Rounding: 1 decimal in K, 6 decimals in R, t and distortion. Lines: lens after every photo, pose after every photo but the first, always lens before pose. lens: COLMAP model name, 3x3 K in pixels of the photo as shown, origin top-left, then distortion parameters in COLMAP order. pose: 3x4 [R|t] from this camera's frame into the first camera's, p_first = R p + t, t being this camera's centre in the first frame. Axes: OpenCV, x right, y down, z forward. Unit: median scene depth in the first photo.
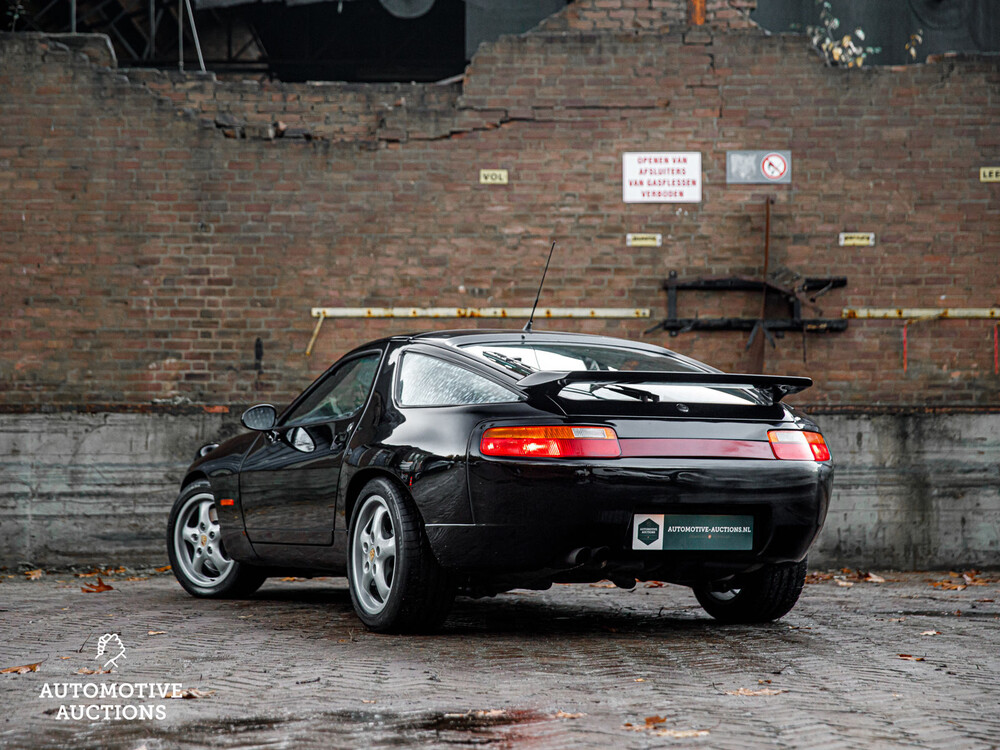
lens RADIAL K [[1880.4, 0, 499.1], [0, 1880.4, 400.2], [0, 0, 1]] dist [0.154130, 0.000000]
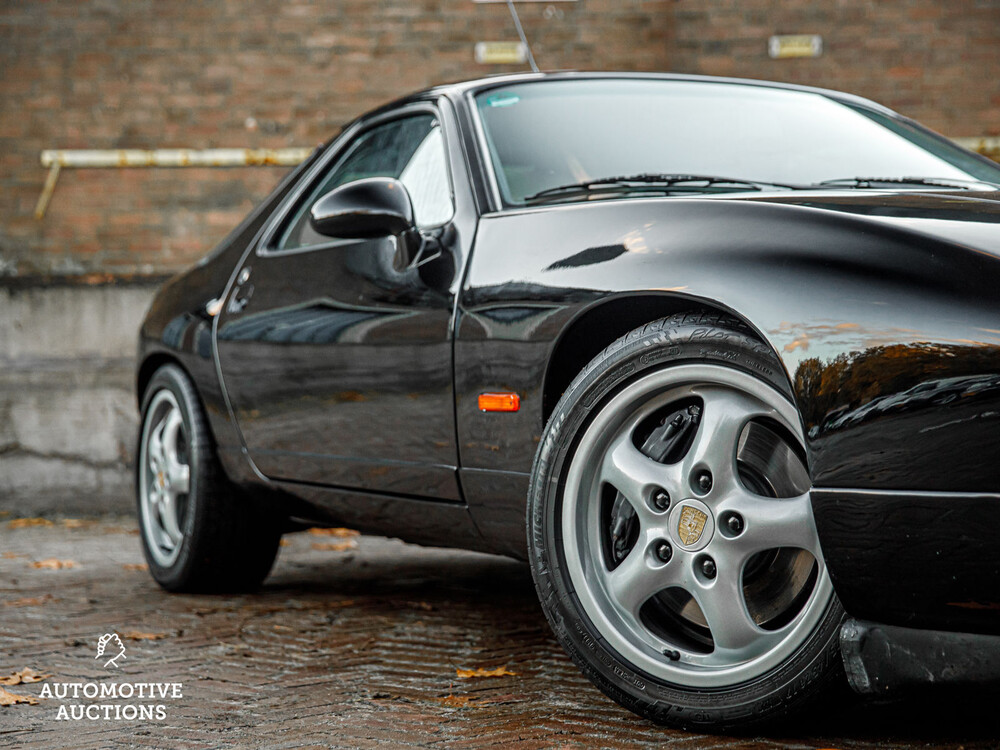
lens RADIAL K [[1880.4, 0, 475.7], [0, 1880.4, 372.7], [0, 0, 1]] dist [0.154130, 0.000000]
pose [[0.999507, -0.013425, -0.028396, 0.086002], [0.014129, 0.999594, 0.024745, 0.019777], [0.028053, -0.025134, 0.999290, 0.273420]]
